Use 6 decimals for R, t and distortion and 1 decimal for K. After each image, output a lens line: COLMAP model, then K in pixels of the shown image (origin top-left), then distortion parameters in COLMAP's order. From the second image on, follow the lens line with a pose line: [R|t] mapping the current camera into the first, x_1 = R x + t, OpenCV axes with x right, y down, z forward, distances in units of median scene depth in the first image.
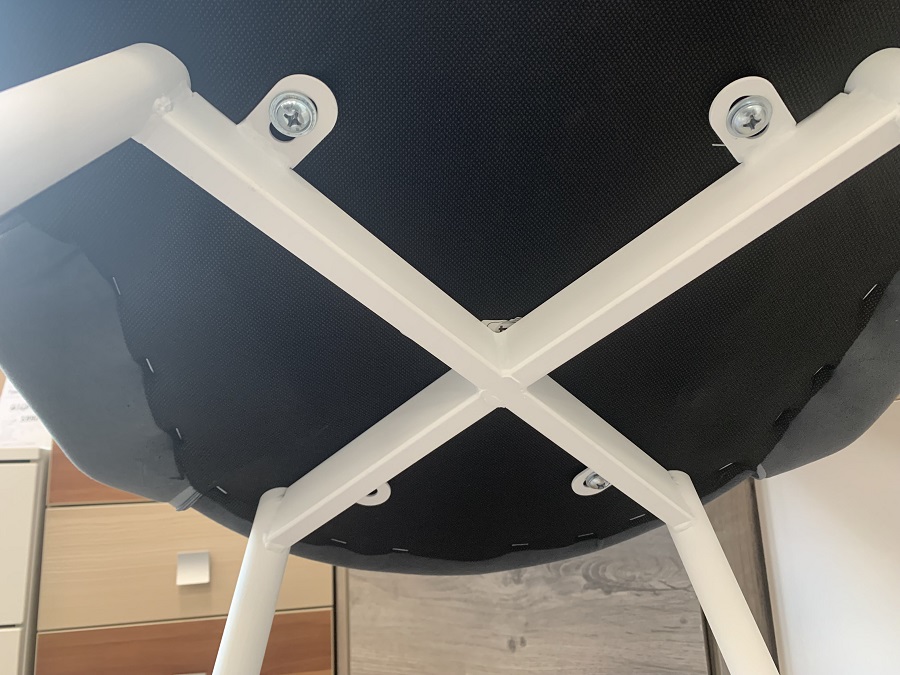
lens RADIAL K [[686.2, 0, 442.9], [0, 686.2, 333.2], [0, 0, 1]] dist [0.002280, -0.002549]
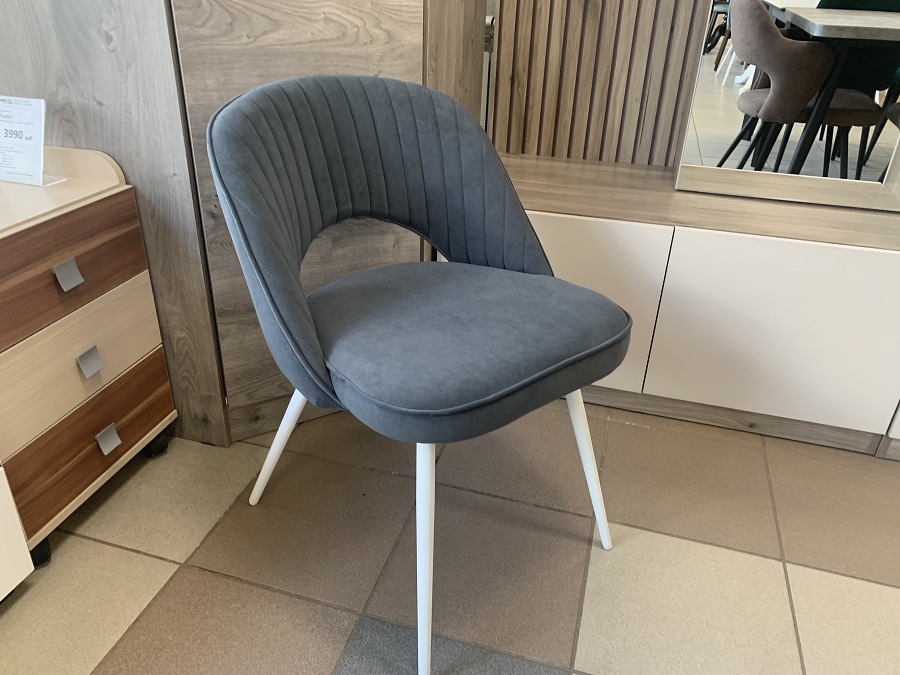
lens RADIAL K [[686.2, 0, 442.9], [0, 686.2, 333.2], [0, 0, 1]] dist [0.002280, -0.002549]
pose [[0.505441, -0.364284, 0.782193, -1.149853], [-0.219664, 0.822321, 0.524916, -0.552584], [-0.834432, -0.437134, 0.335614, 0.116762]]
